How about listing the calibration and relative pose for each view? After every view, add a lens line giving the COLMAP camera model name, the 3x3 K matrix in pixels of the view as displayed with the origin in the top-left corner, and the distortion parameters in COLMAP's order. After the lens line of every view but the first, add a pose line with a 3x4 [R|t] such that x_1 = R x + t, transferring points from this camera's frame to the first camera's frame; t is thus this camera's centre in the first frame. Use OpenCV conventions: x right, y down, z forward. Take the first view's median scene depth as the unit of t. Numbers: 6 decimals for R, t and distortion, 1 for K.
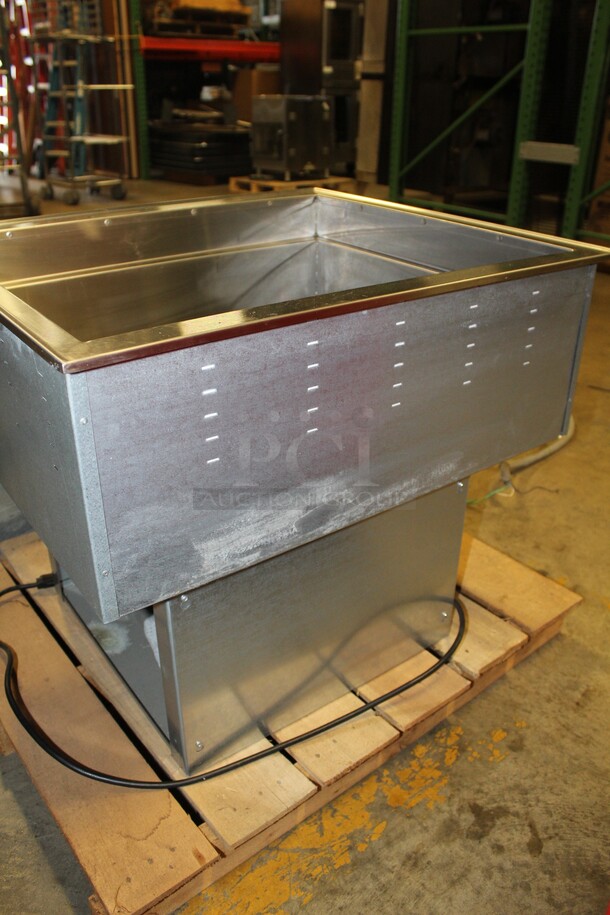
lens RADIAL K [[751.9, 0, 305.0], [0, 751.9, 457.5], [0, 0, 1]] dist [-0.144079, 0.132514]
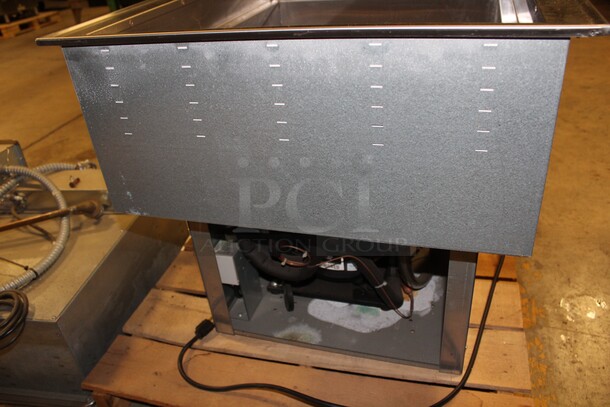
lens RADIAL K [[501.3, 0, 305.0], [0, 501.3, 203.5], [0, 0, 1]] dist [-0.144079, 0.132514]
pose [[0.802842, -0.369830, 0.467622, -0.491398], [0.353428, 0.926900, 0.126274, -0.052464], [-0.480139, 0.063893, 0.874863, 0.234903]]
